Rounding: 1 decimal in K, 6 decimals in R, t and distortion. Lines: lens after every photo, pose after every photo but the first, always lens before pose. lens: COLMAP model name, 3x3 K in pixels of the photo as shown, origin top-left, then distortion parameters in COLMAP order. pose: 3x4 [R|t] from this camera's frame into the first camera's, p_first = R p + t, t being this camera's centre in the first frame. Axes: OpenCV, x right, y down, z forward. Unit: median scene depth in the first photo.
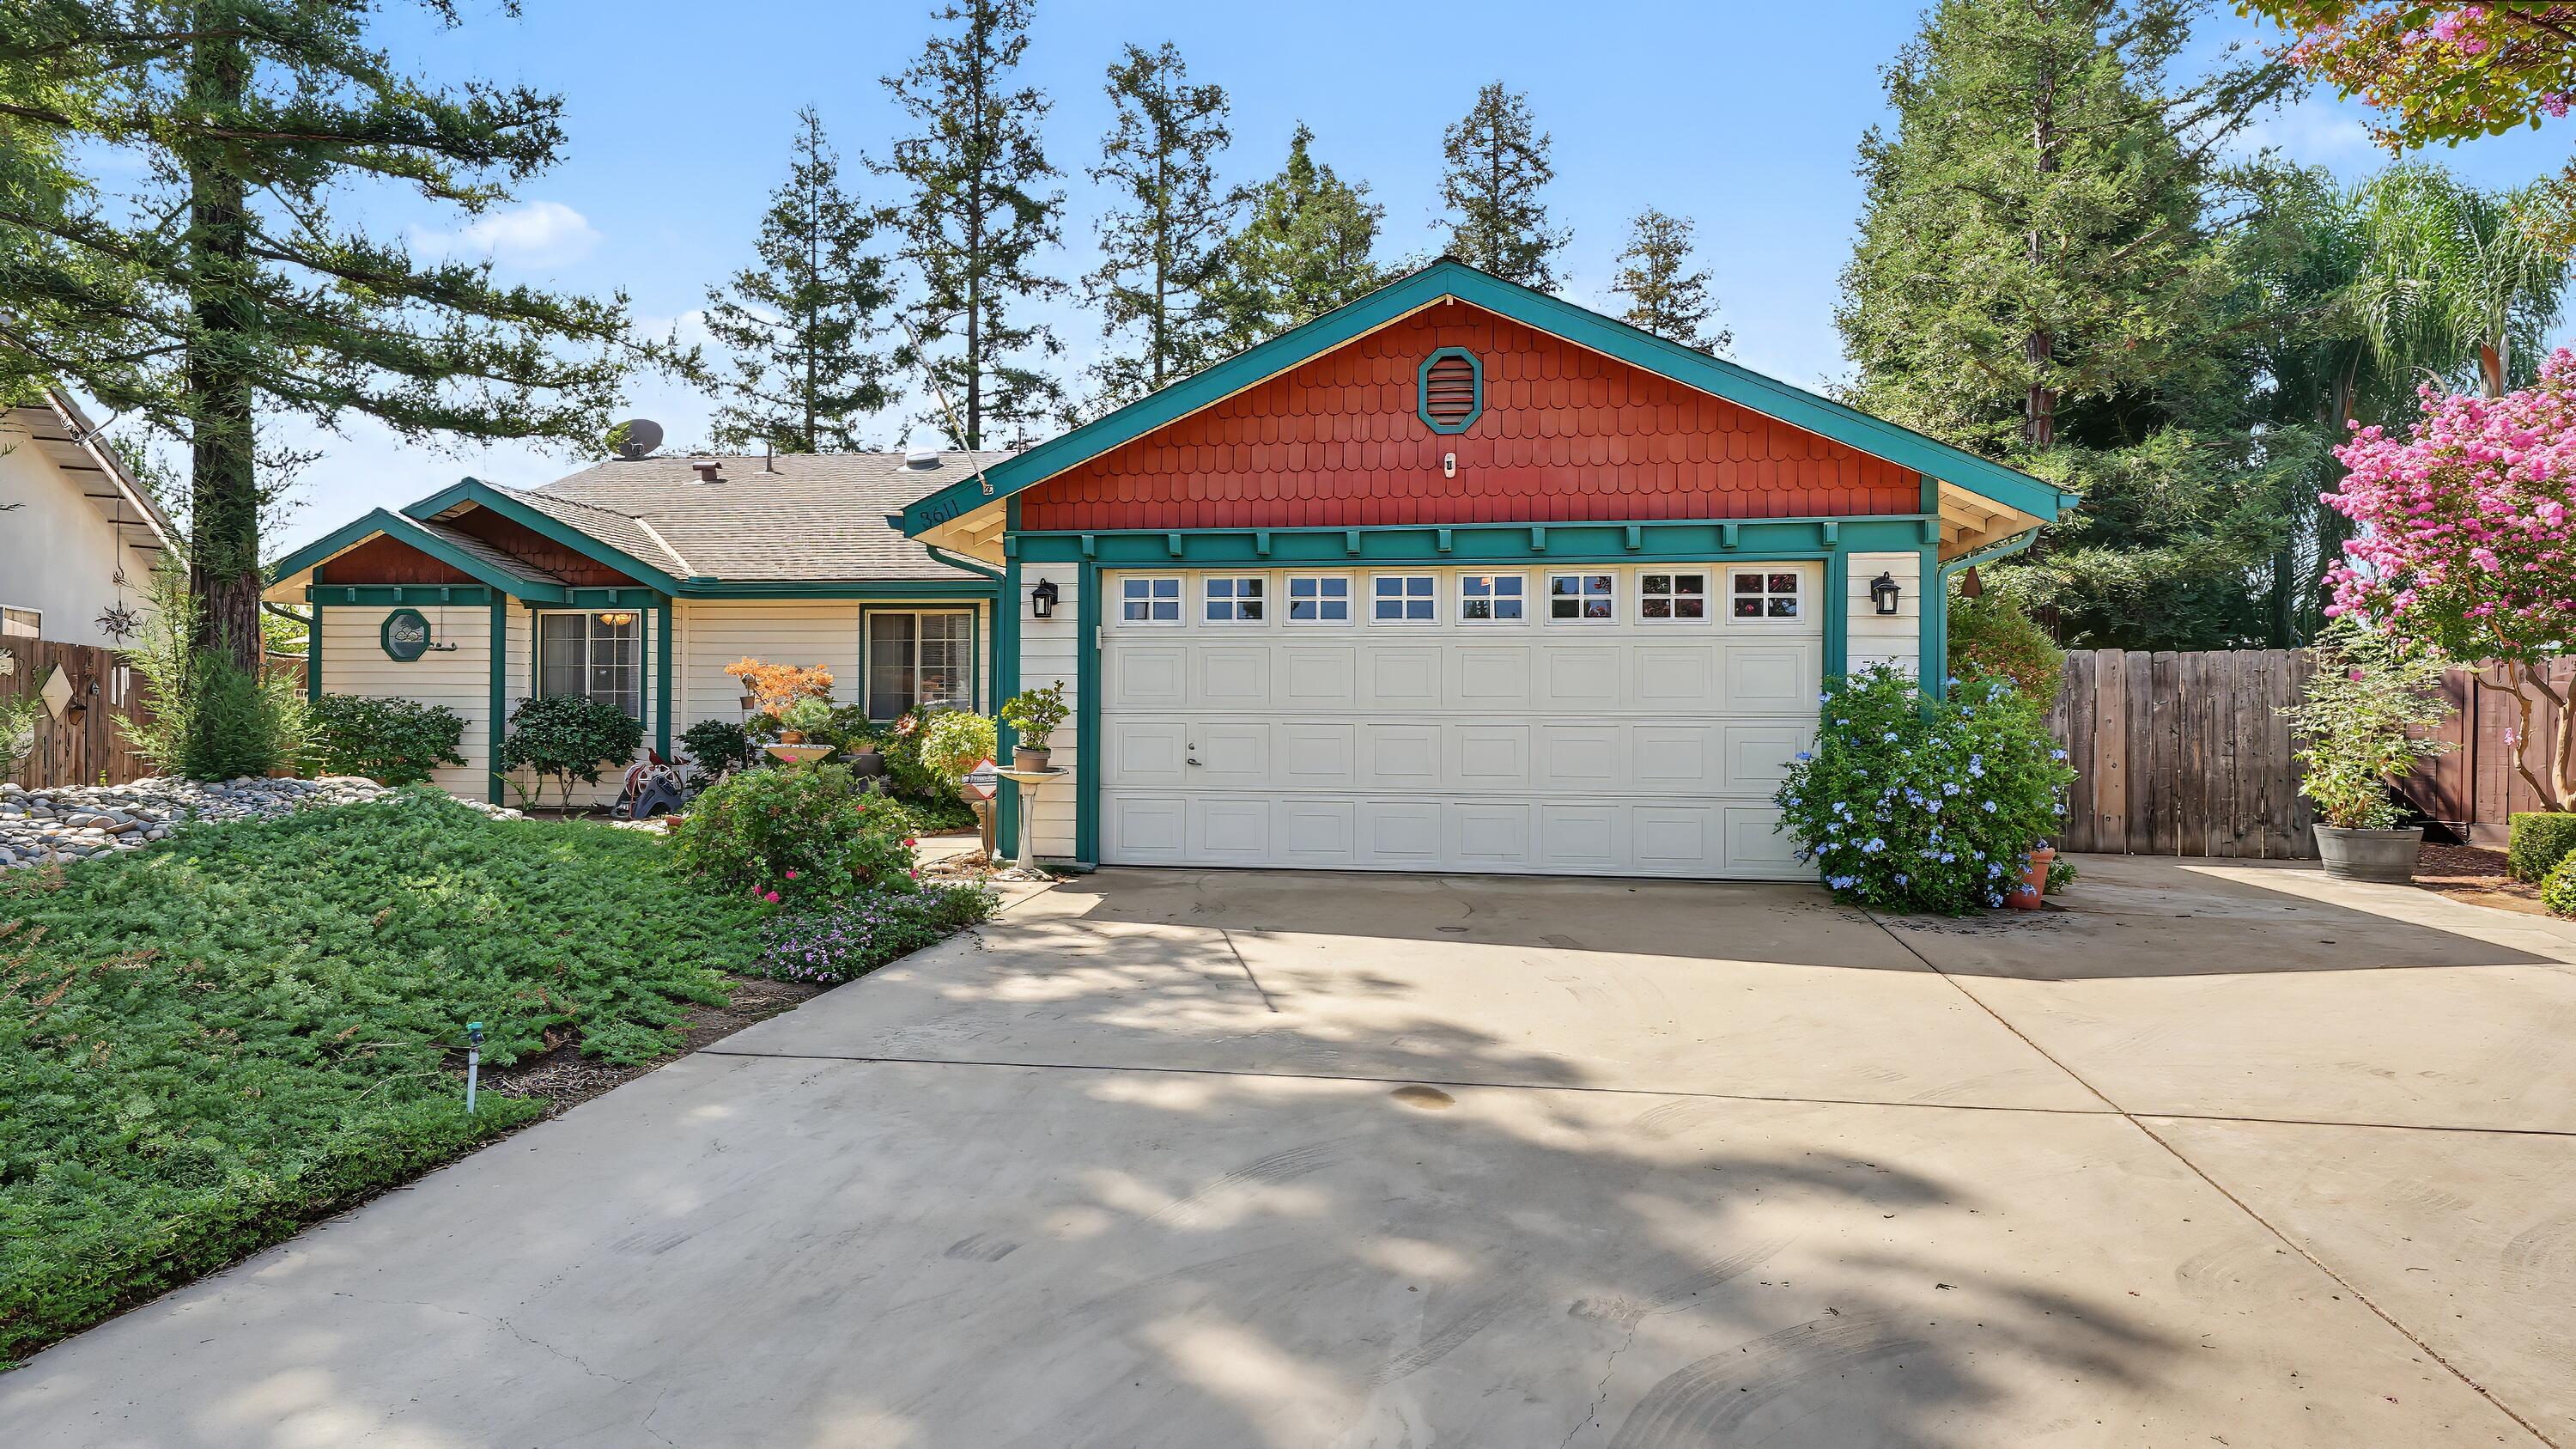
lens RADIAL K [[1694.8, 0, 1271.9], [0, 1694.8, 720.3], [0, 0, 1]] dist [-0.002365, 0.027725]
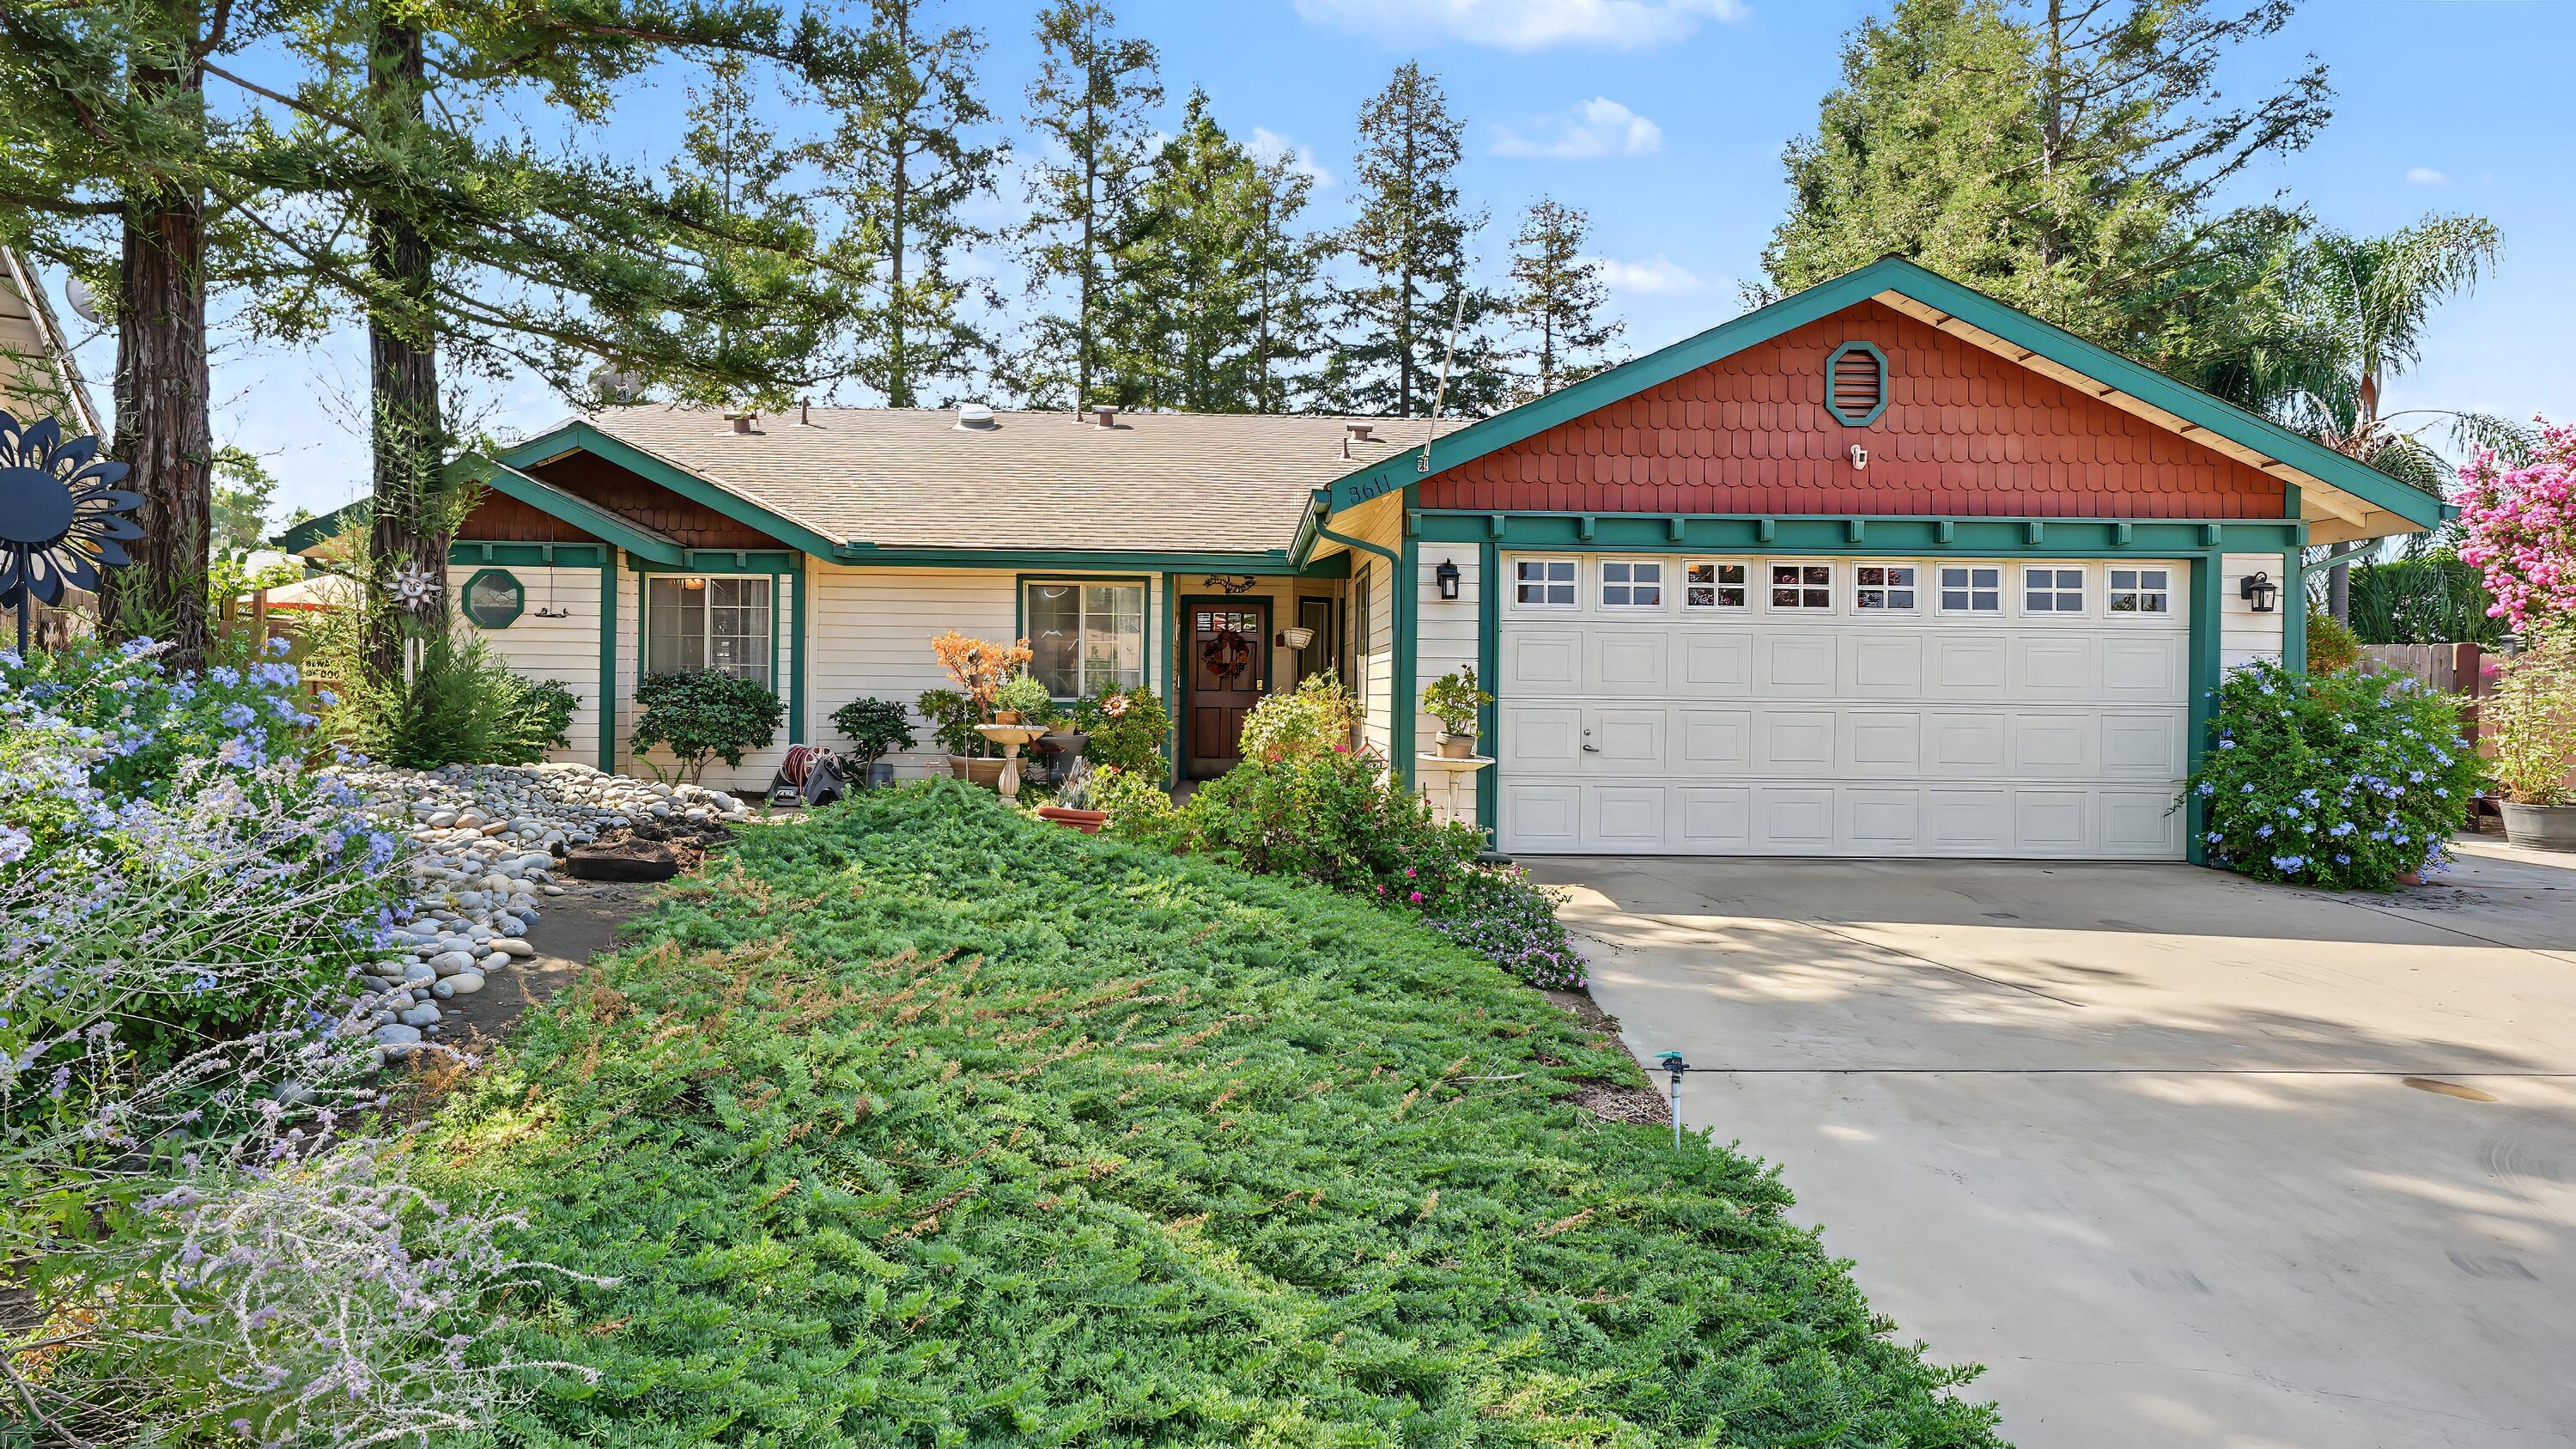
lens RADIAL K [[1694.8, 0, 1271.9], [0, 1694.8, 720.3], [0, 0, 1]] dist [-0.002365, 0.027725]
pose [[0.976584, 0.002475, 0.215124, -0.306406], [-0.006563, 0.999811, 0.018289, -0.005873], [-0.215038, -0.019273, 0.976415, 0.052391]]
